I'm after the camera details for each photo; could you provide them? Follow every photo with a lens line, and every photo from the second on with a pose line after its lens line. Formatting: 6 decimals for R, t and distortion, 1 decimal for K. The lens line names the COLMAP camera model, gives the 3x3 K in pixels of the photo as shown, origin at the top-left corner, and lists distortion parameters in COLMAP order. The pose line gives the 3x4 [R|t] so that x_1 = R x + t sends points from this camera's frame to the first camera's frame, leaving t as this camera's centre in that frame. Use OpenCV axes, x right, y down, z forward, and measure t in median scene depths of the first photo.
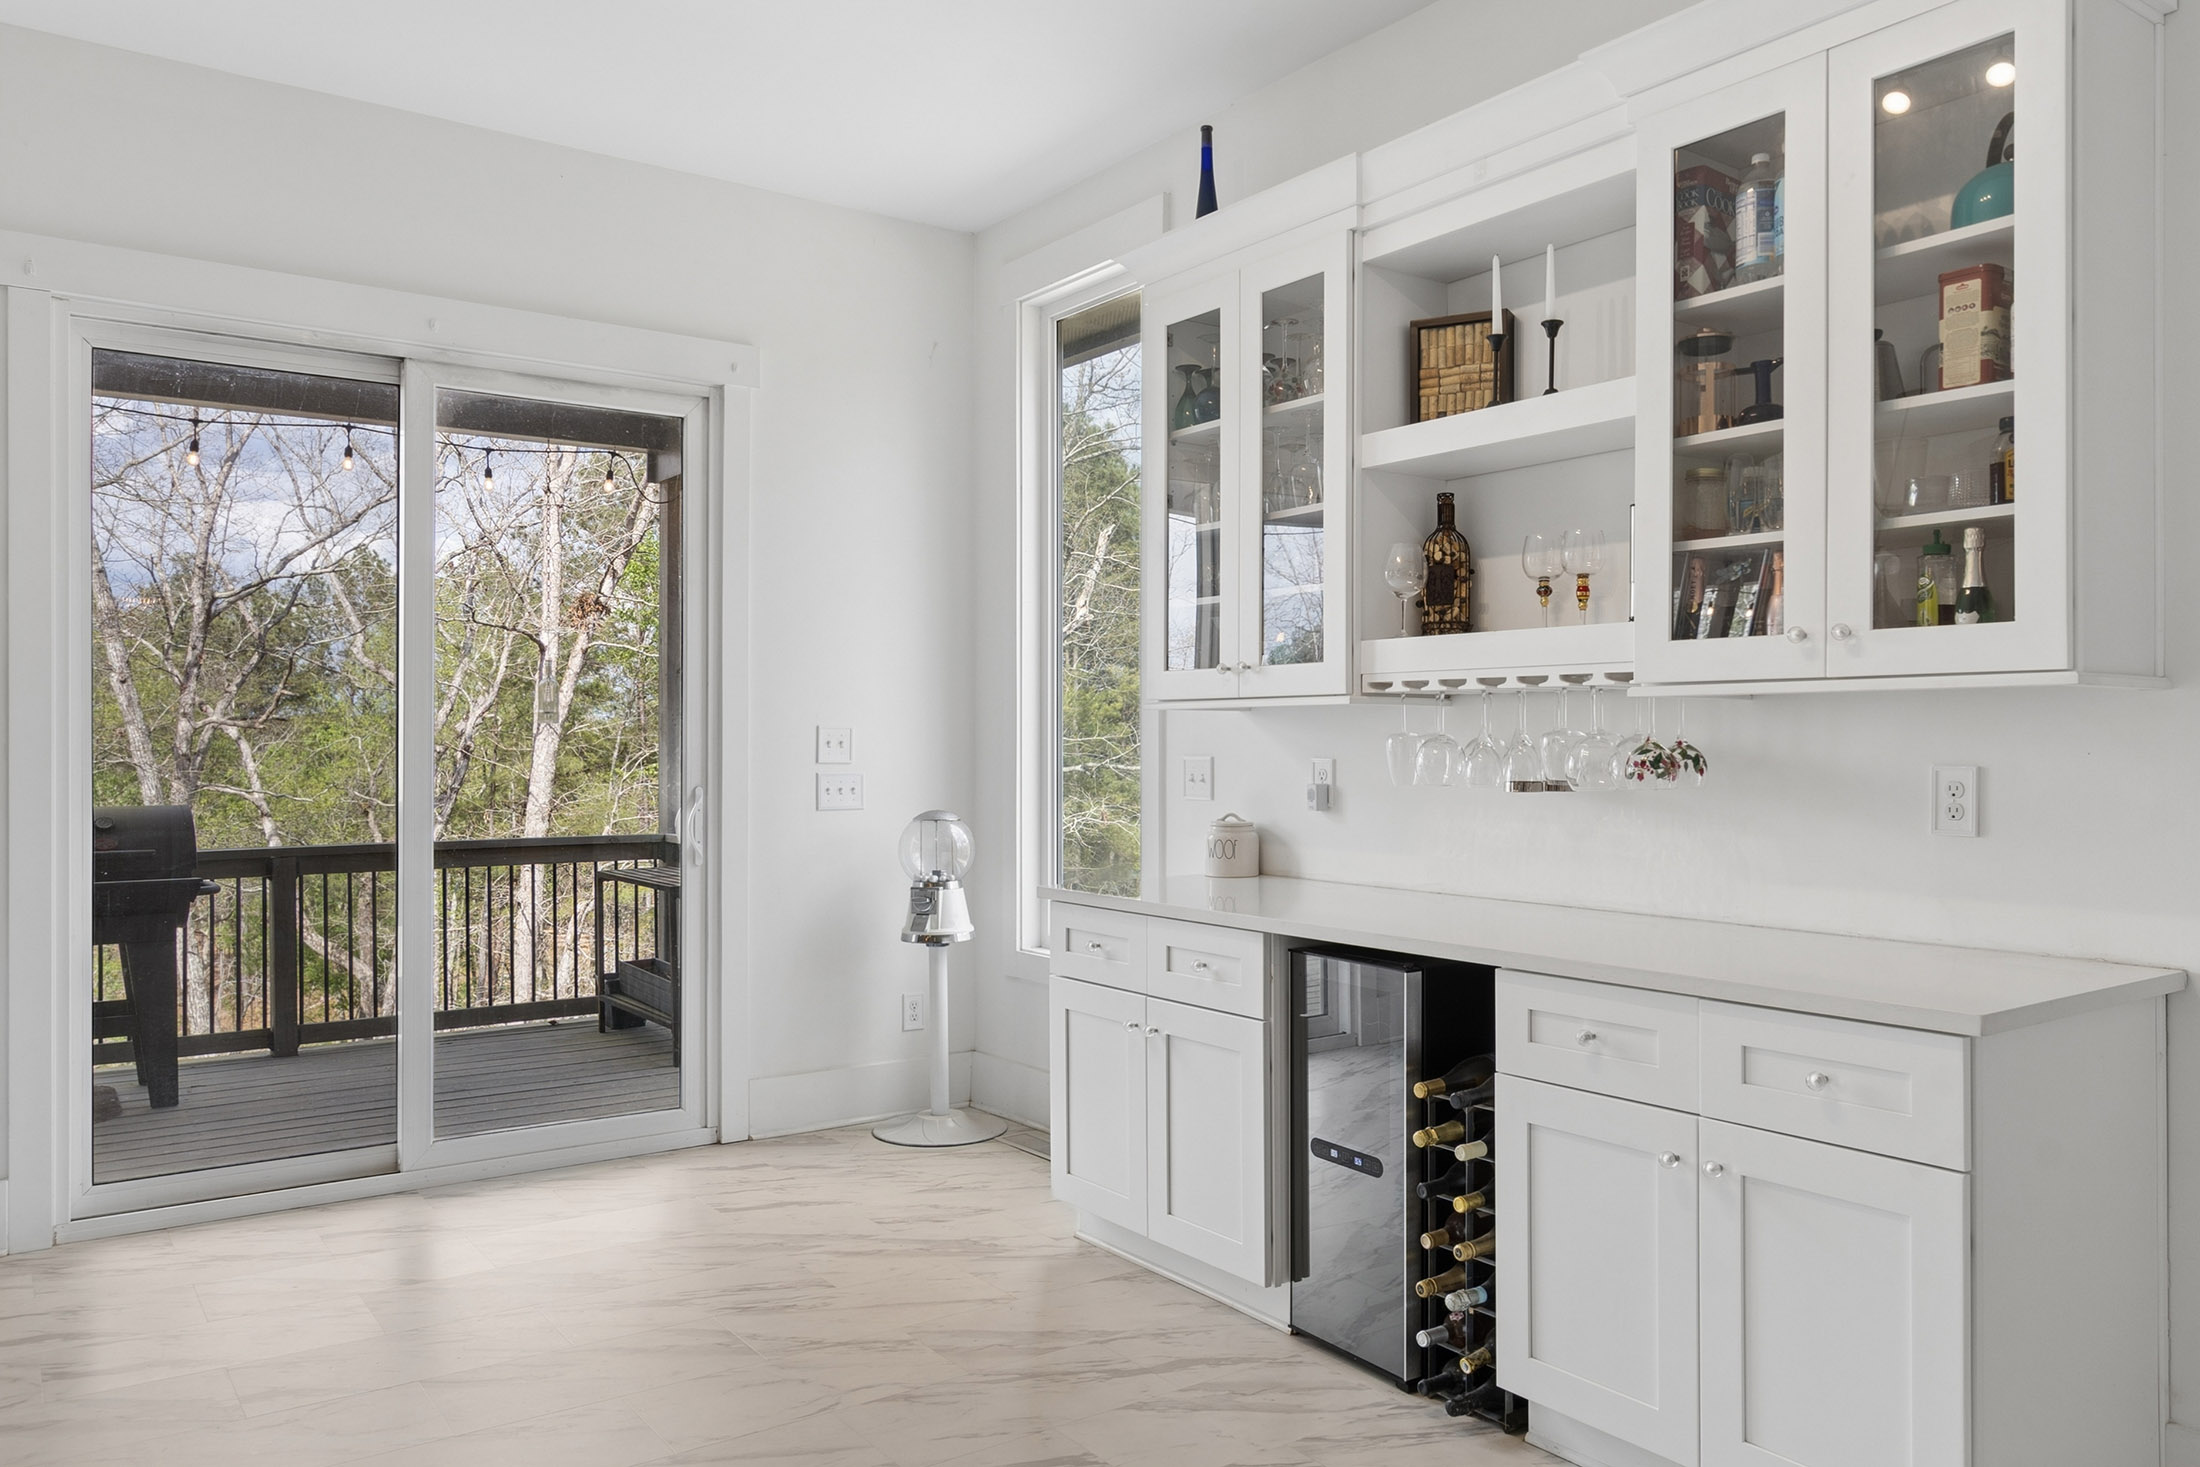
lens RADIAL K [[1620.7, 0, 1102.2], [0, 1620.7, 738.8], [0, 0, 1]] dist [-0.009997, -0.002901]
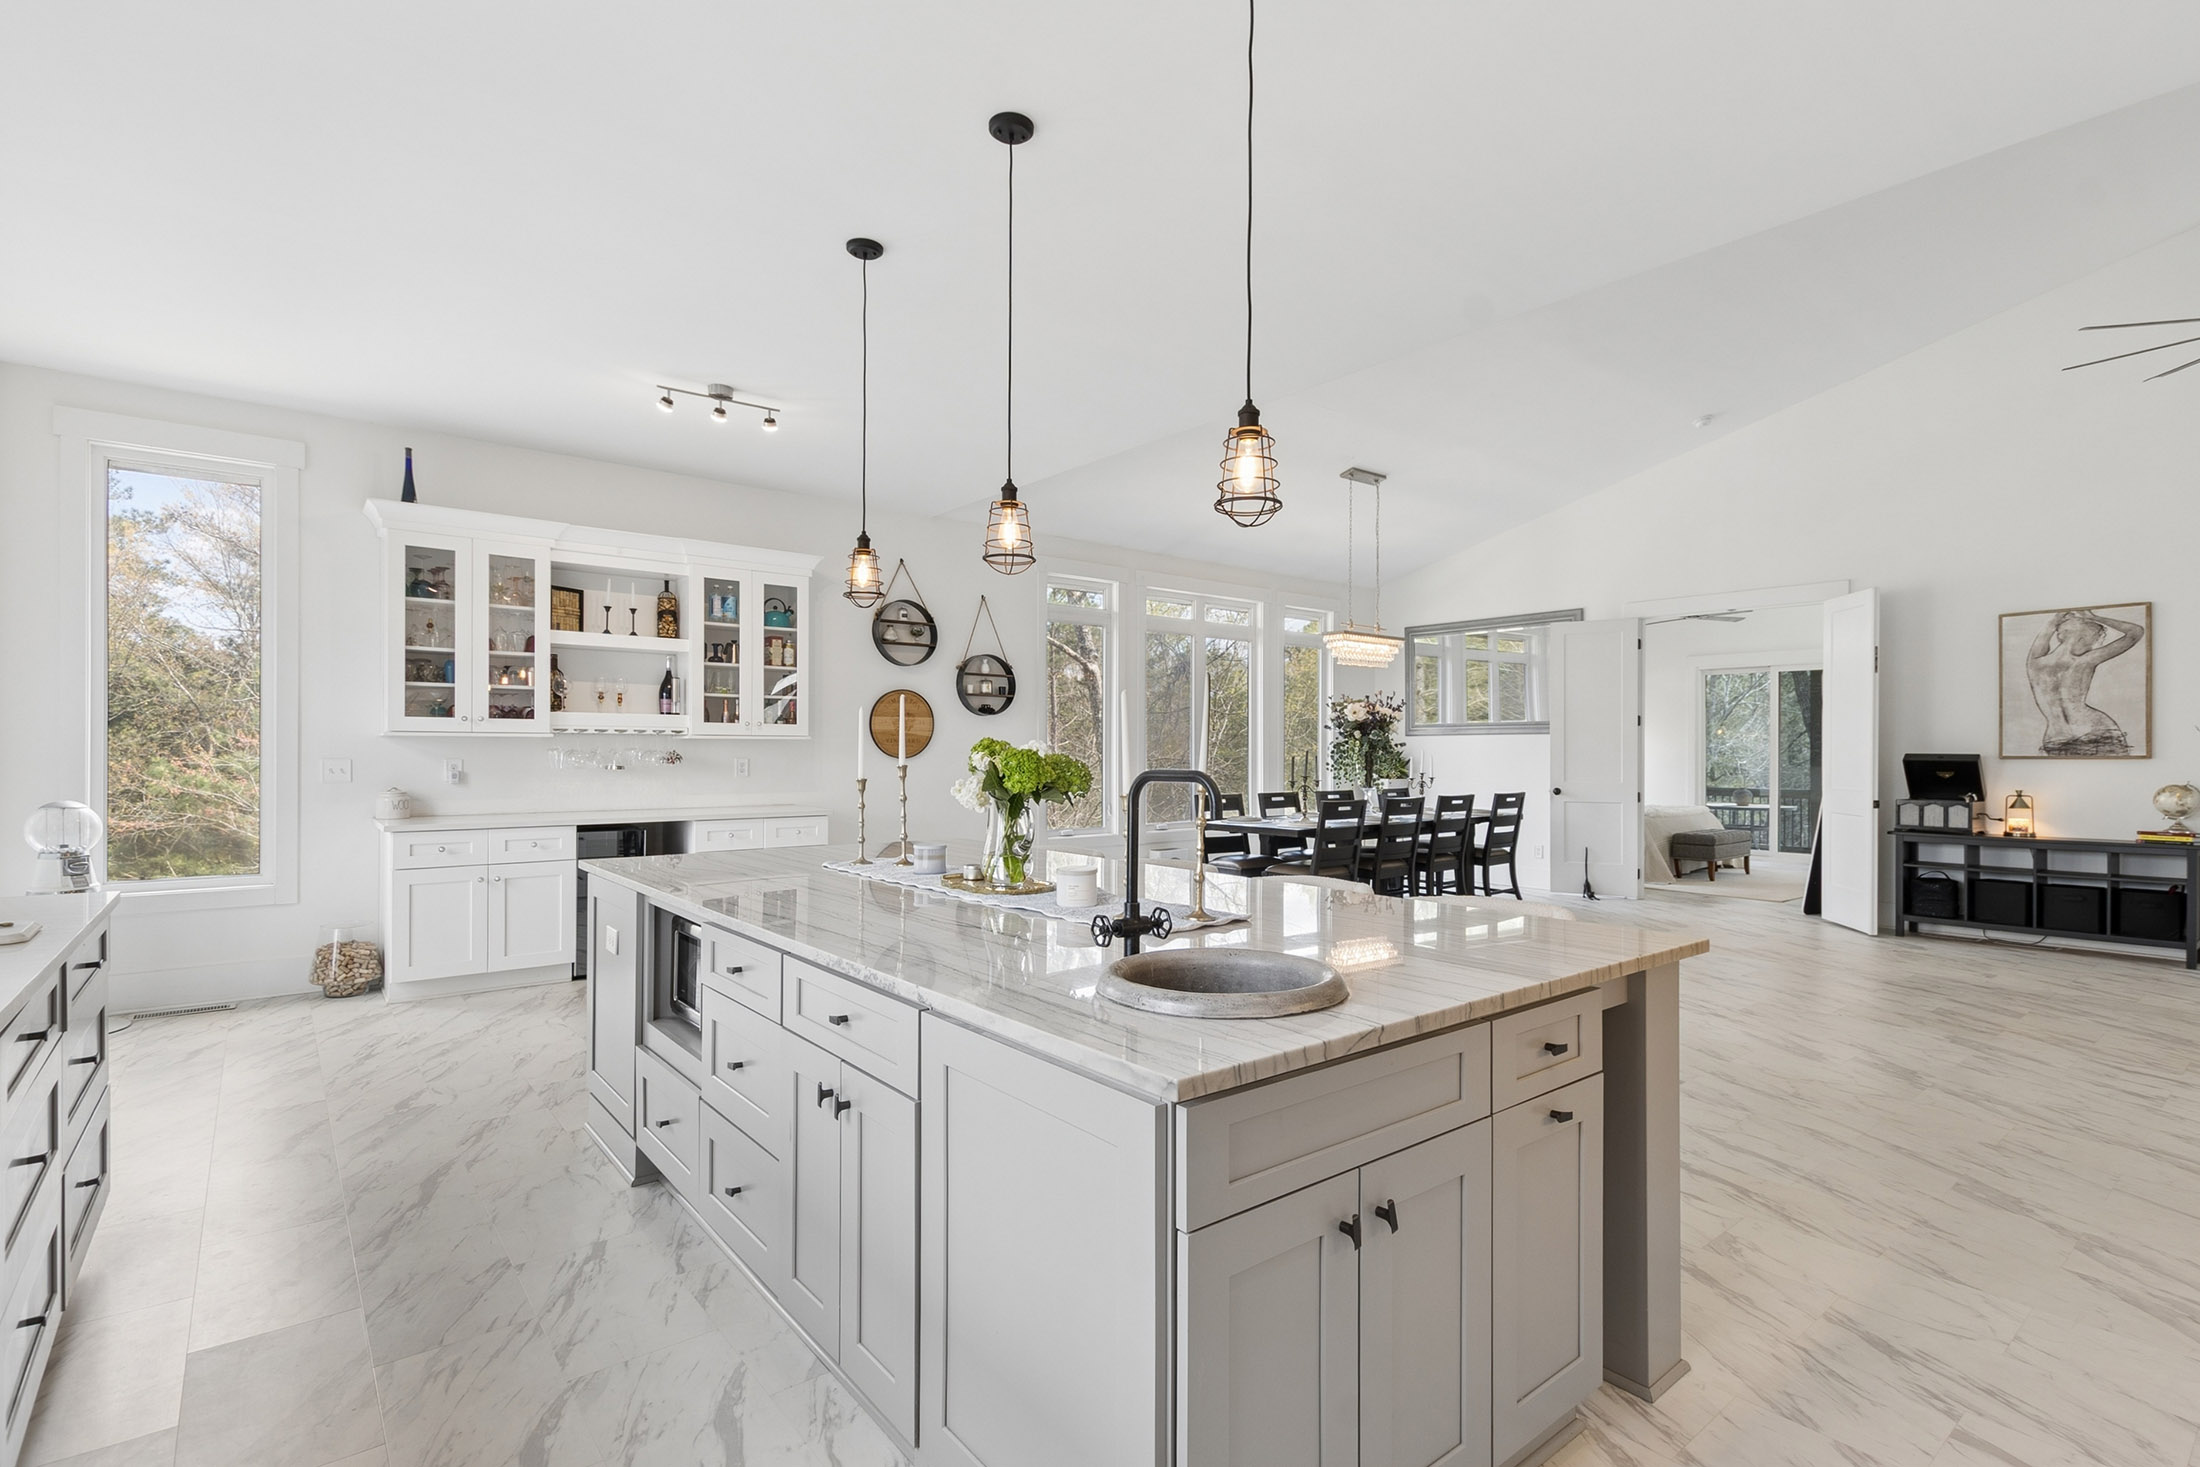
lens RADIAL K [[1036.9, 0, 1101.7], [0, 1036.9, 741.0], [0, 0, 1]] dist [0.004380, -0.000399]
pose [[-0.051017, 0.005289, 0.998684, -1.584419], [-0.006529, 0.999963, -0.005629, -0.012736], [-0.998676, -0.006807, -0.050981, 0.239934]]
